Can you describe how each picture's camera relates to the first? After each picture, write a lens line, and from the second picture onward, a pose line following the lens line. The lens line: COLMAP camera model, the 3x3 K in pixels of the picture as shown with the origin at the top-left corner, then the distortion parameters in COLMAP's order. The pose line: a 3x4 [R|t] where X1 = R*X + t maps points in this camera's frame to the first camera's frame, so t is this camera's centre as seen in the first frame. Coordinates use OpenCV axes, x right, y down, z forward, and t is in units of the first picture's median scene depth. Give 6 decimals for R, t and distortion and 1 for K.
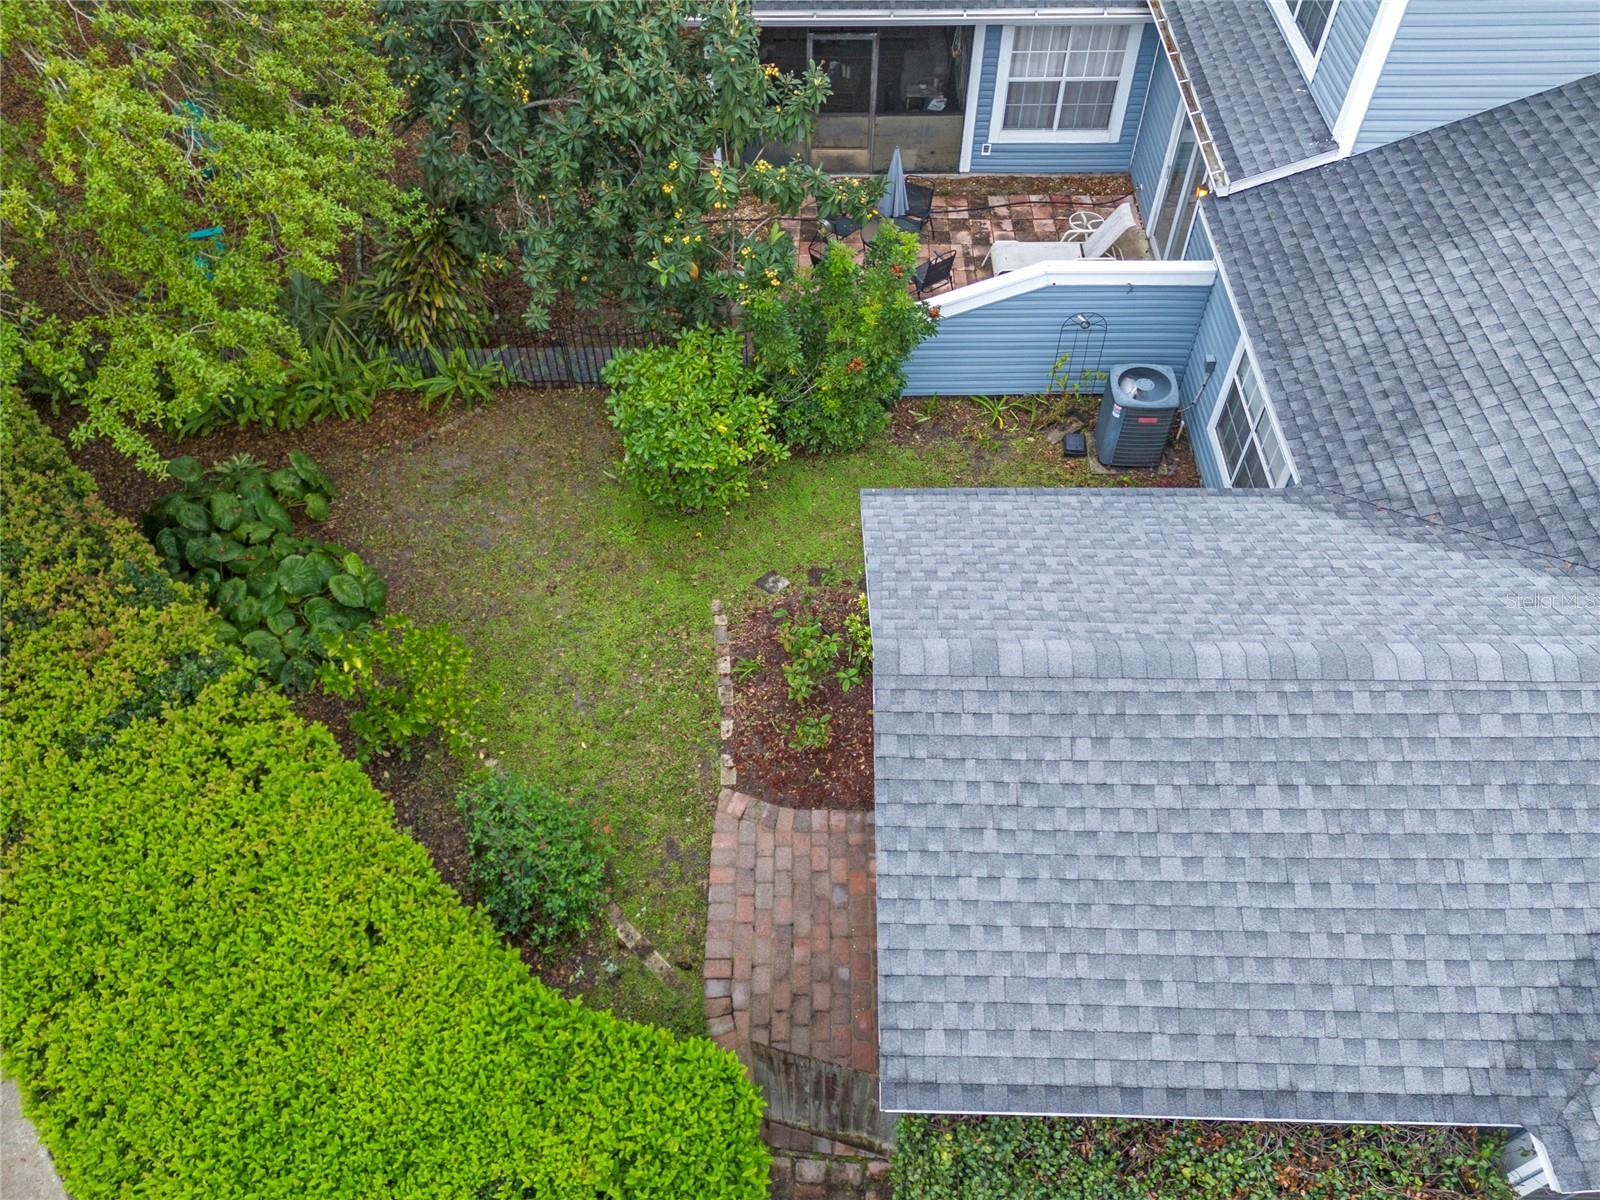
lens RADIAL K [[1151.4, 0, 800.0], [0, 1151.4, 600.0], [0, 0, 1]] dist [0.076516, -0.063538]
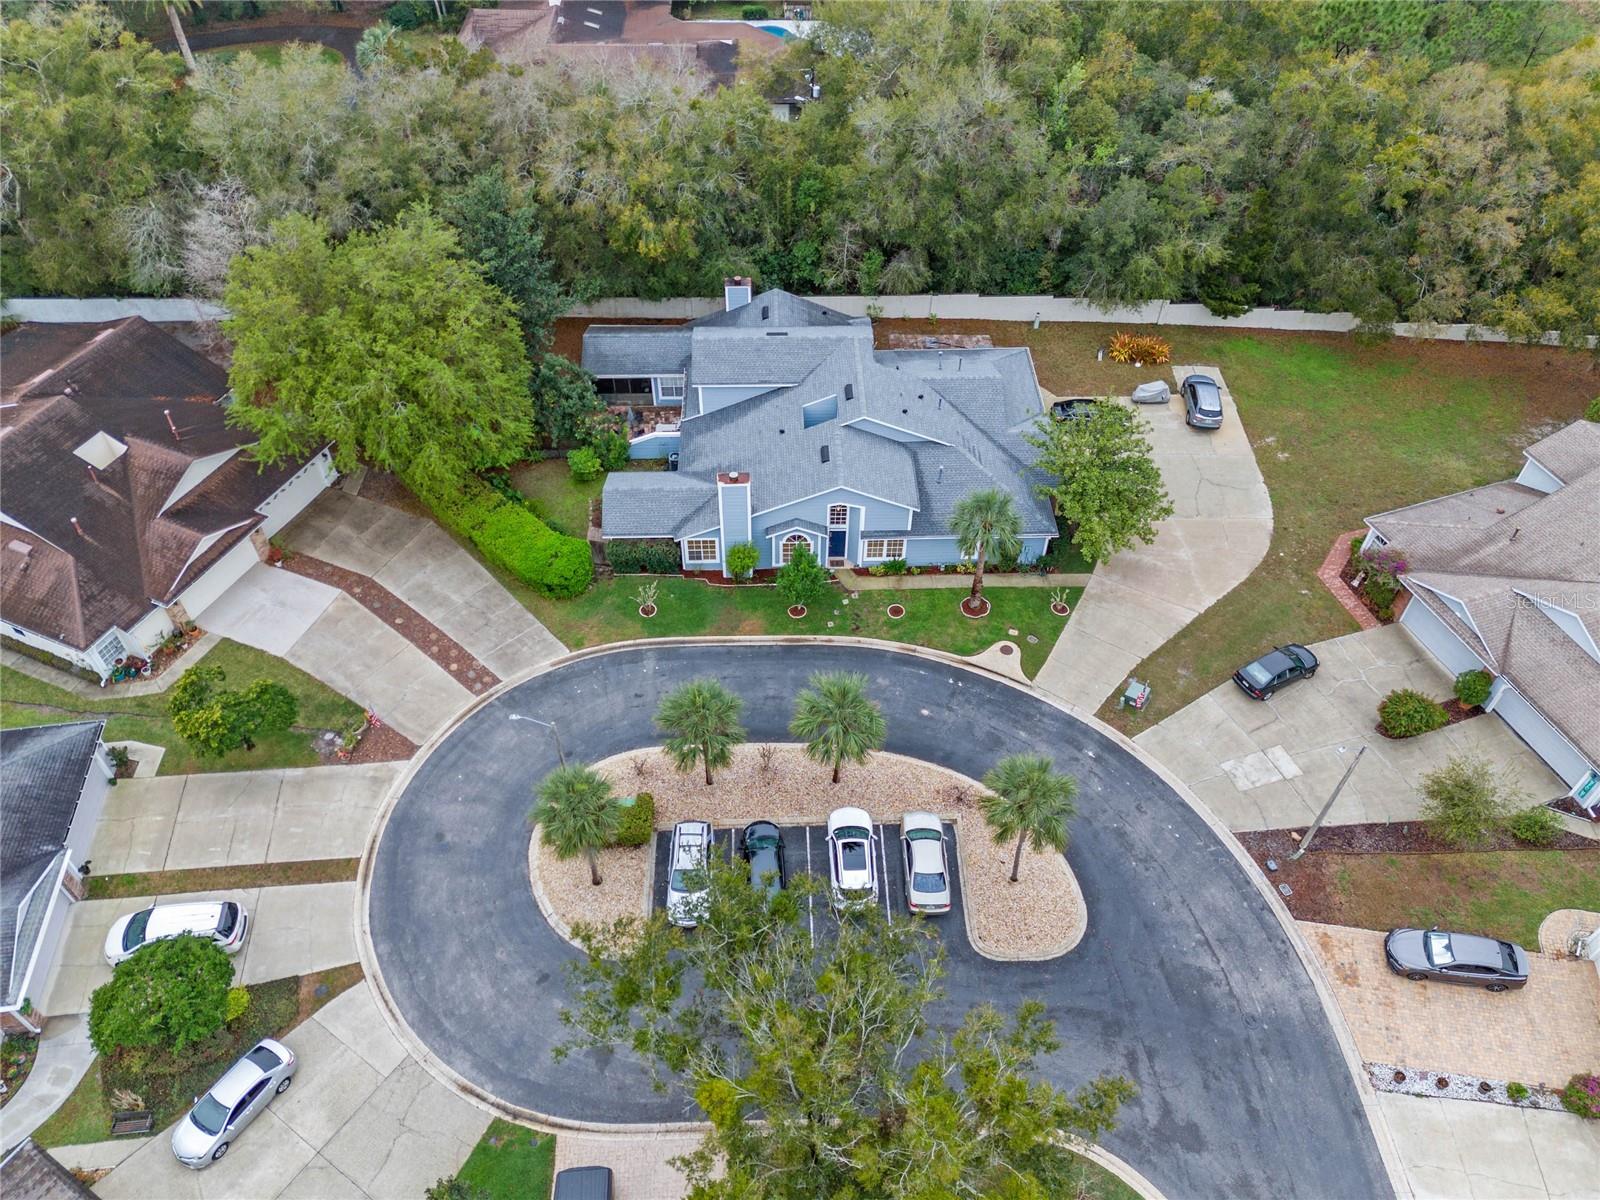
lens RADIAL K [[1112.3, 0, 800.0], [0, 1112.3, 600.0], [0, 0, 1]] dist [0.119537, -0.001391]
pose [[0.998803, -0.025551, 0.041705, 0.681259], [0.028078, 0.997733, -0.061155, 0.830495], [-0.040048, 0.062252, 0.997257, -4.225312]]
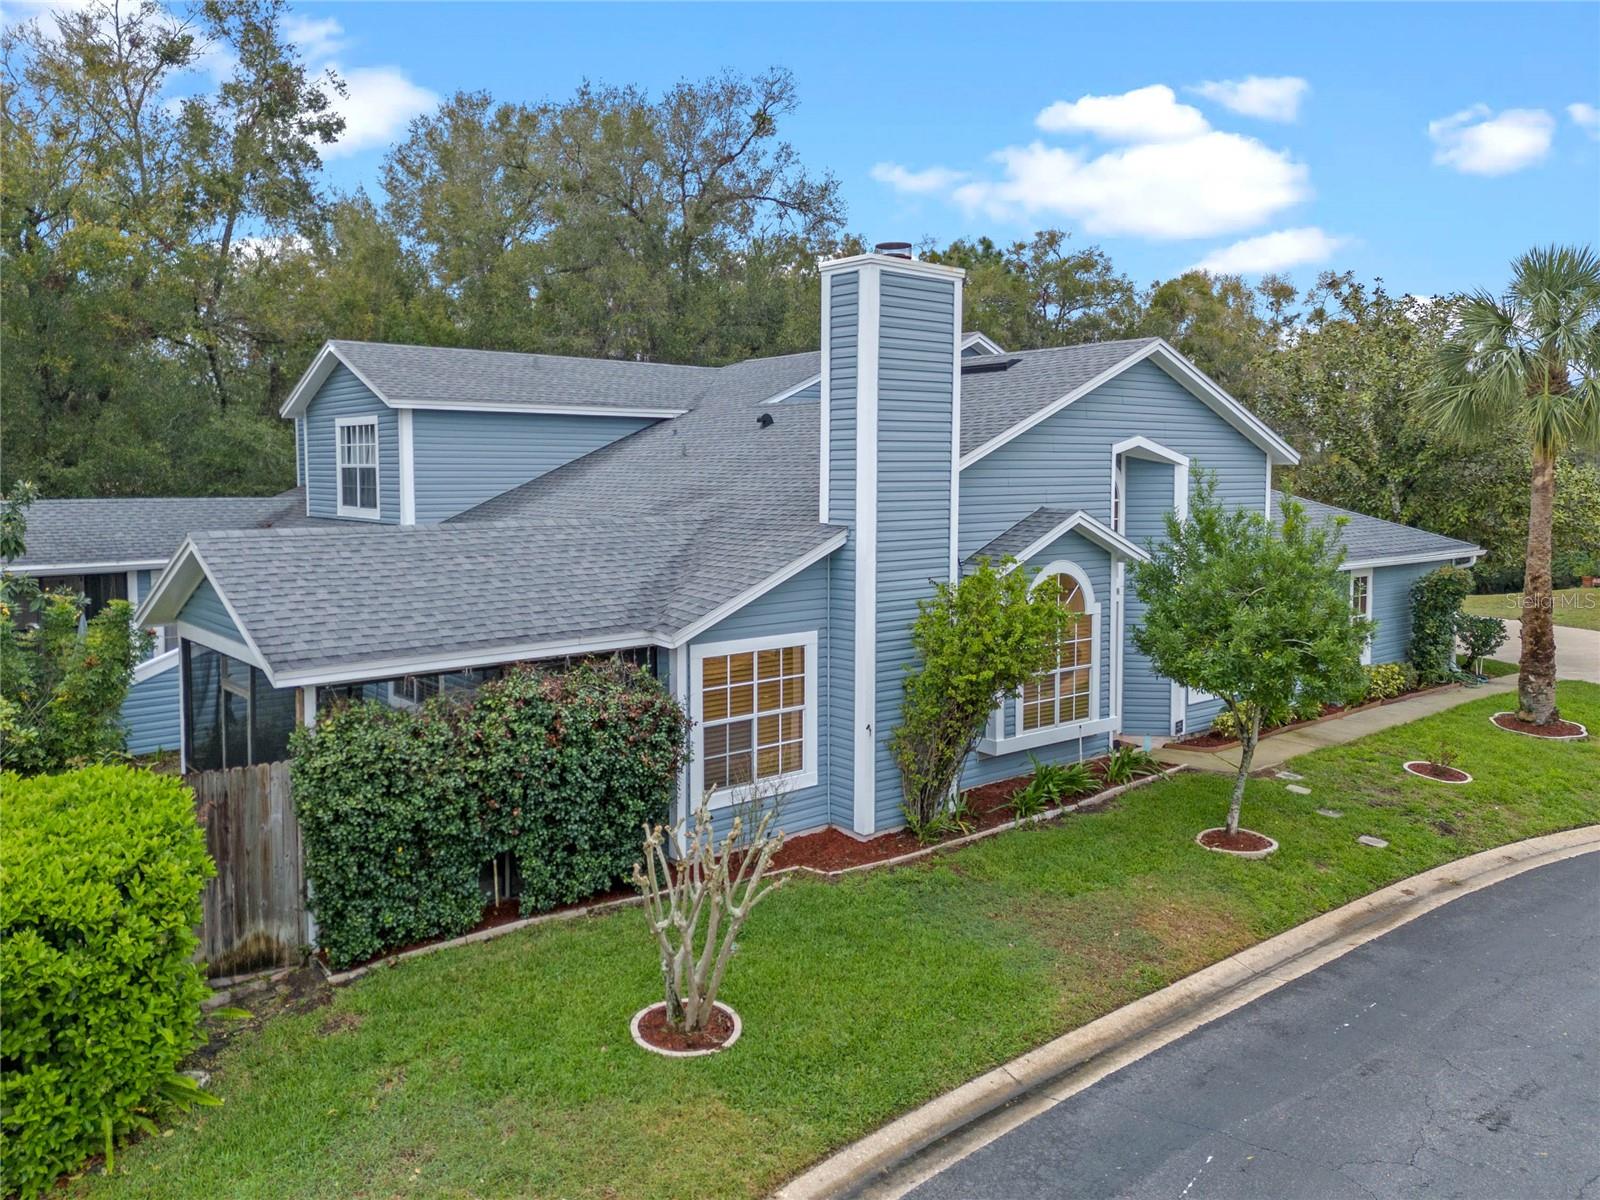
lens RADIAL K [[1156.4, 0, 785.5], [0, 1156.4, 604.9], [0, 0, 1]] dist [0.072081, -0.071369]
pose [[0.765241, -0.066921, 0.640256, -0.199555], [0.495946, 0.695382, -0.520078, 0.802705], [-0.410418, 0.715517, 0.565325, -0.073252]]
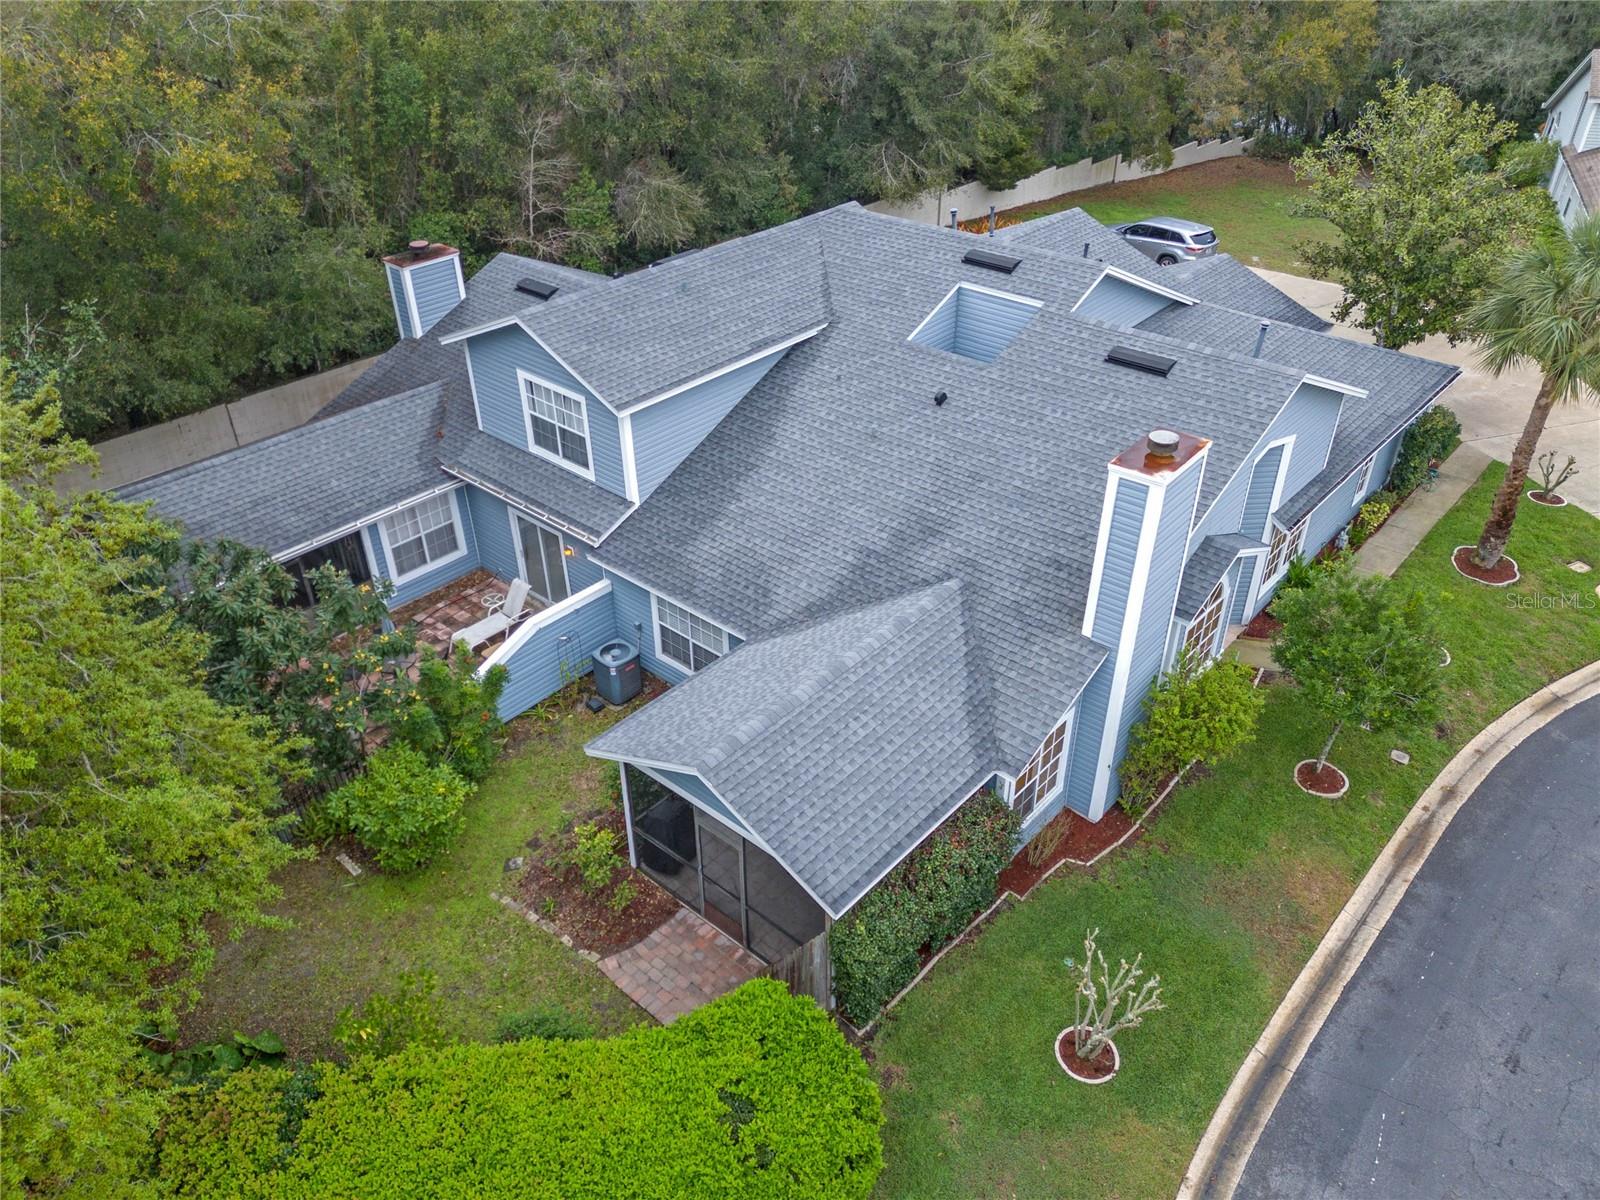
lens RADIAL K [[1156.4, 0, 785.5], [0, 1156.4, 604.9], [0, 0, 1]] dist [0.072081, -0.071369]
pose [[0.654706, -0.422125, 0.627033, -0.633645], [0.590770, 0.803244, -0.076091, 0.040391], [-0.471540, 0.420250, 0.775268, -0.515925]]
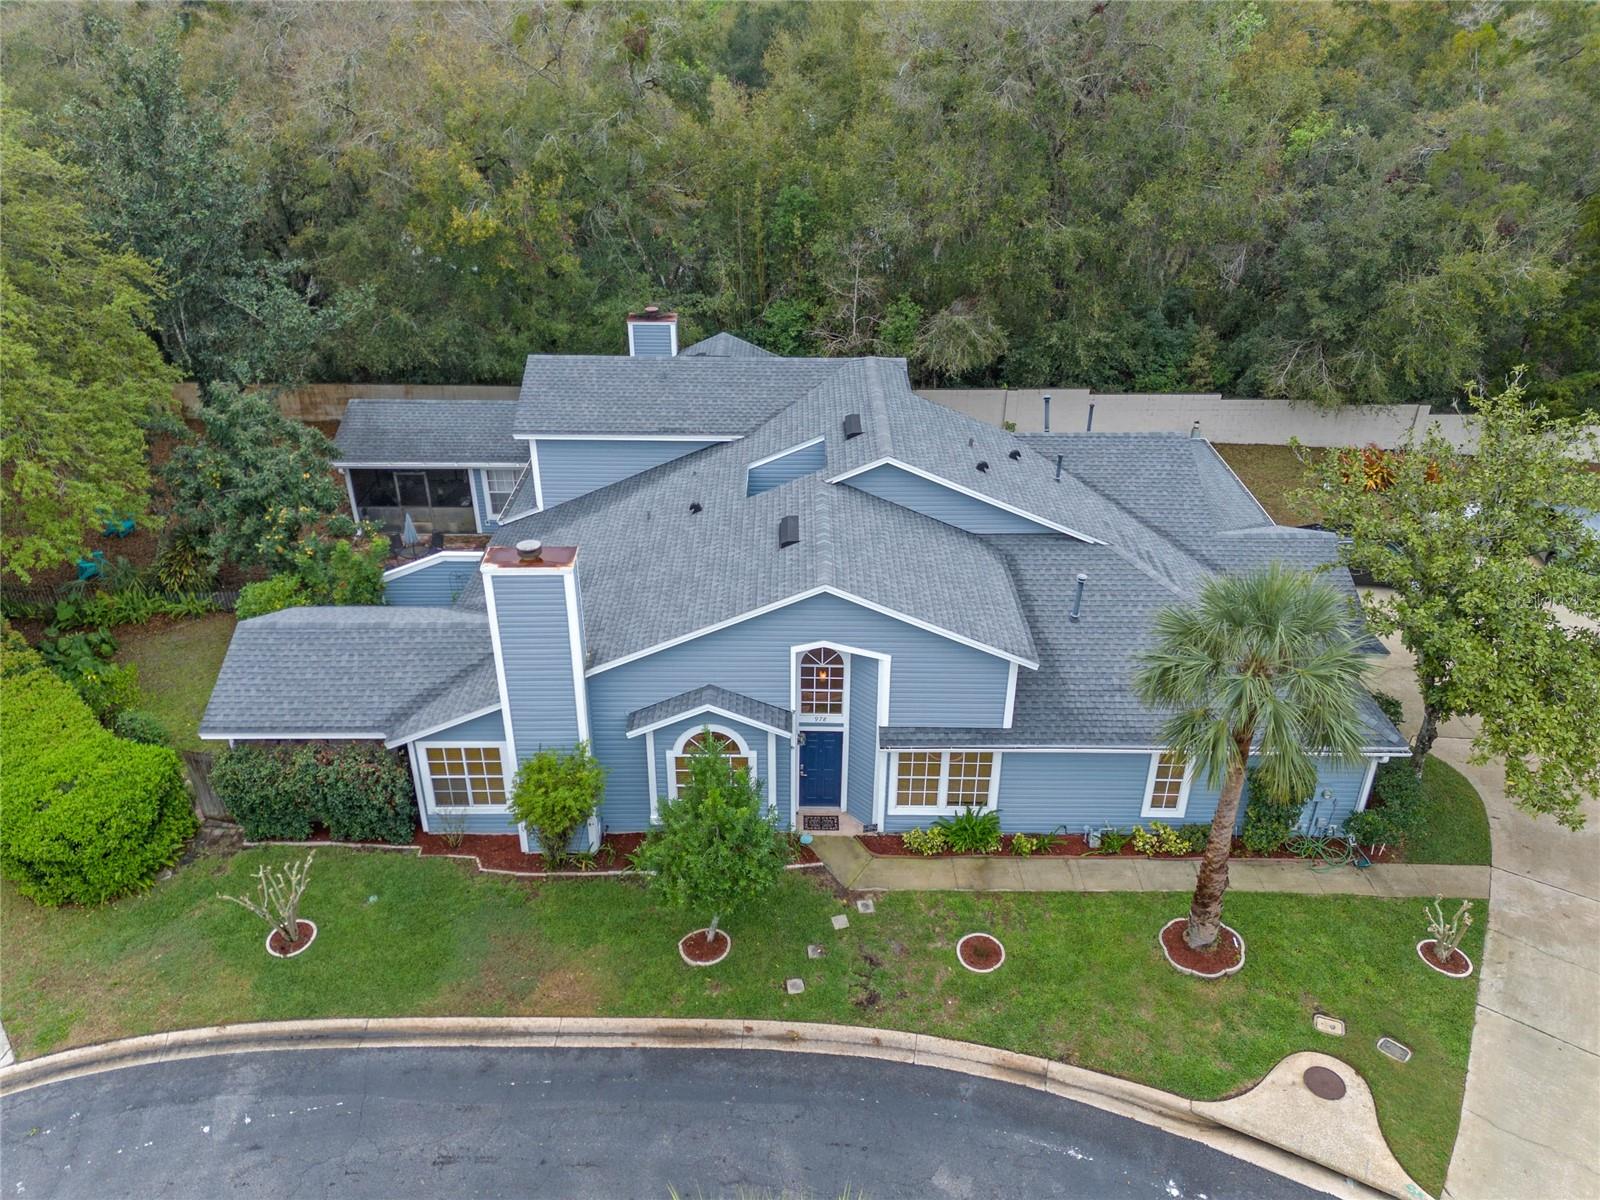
lens RADIAL K [[1151.4, 0, 800.0], [0, 1151.4, 600.0], [0, 0, 1]] dist [0.076516, -0.063538]
pose [[0.999774, 0.000630, 0.021266, 0.977882], [0.007244, 0.929742, -0.368141, 0.749002], [-0.020003, 0.368212, 0.929527, -1.310477]]
